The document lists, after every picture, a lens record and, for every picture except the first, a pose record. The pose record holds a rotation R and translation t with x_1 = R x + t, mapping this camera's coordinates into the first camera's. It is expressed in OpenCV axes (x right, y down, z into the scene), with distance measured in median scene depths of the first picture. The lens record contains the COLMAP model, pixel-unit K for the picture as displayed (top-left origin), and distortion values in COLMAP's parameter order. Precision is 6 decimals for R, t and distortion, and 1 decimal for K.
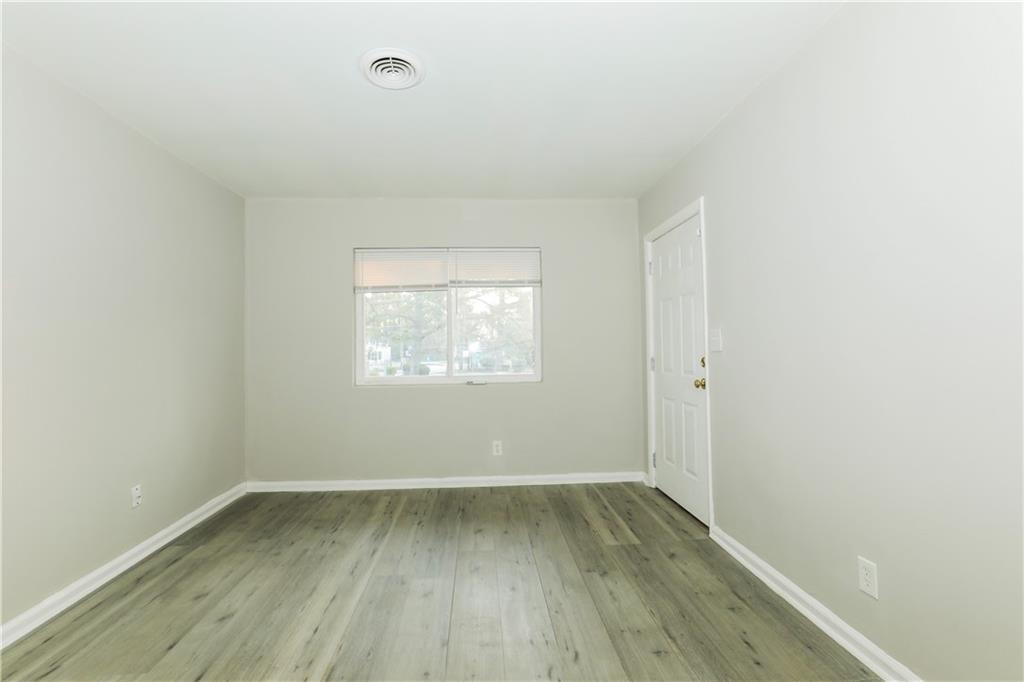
lens RADIAL K [[488.0, 0, 506.5], [0, 488.0, 340.4], [0, 0, 1]] dist [0.001780, 0.000519]
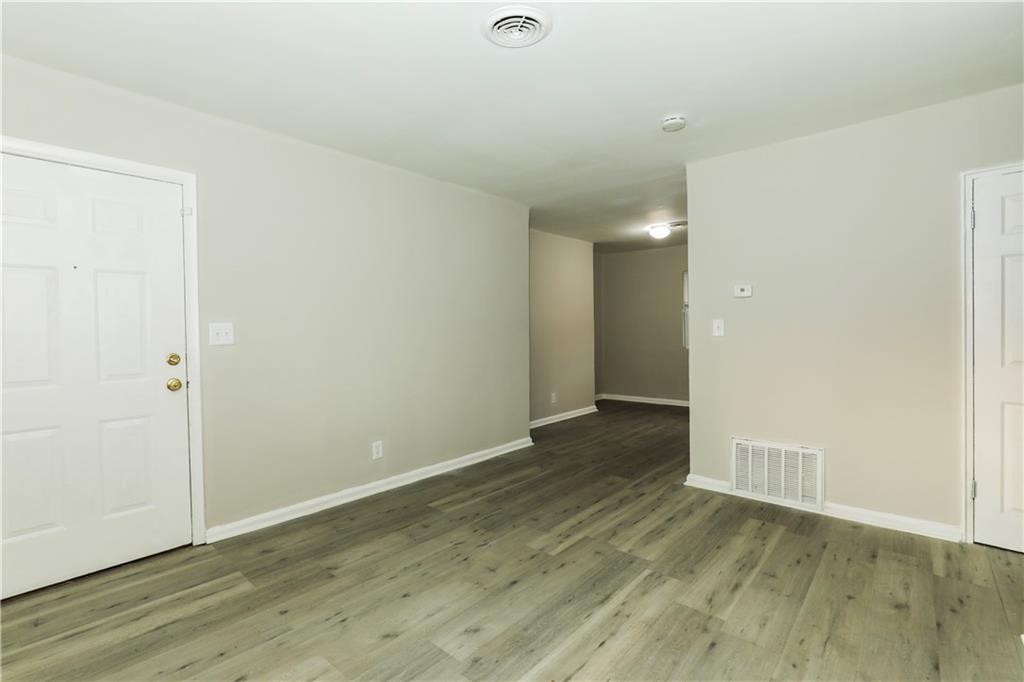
lens RADIAL K [[488.0, 0, 507.7], [0, 488.0, 339.9], [0, 0, 1]] dist [0.001780, 0.000519]
pose [[-0.730208, 0.009851, 0.683154, -0.705942], [0.010166, 0.999942, -0.003552, 0.023342], [-0.683149, 0.004352, -0.730266, 1.415195]]
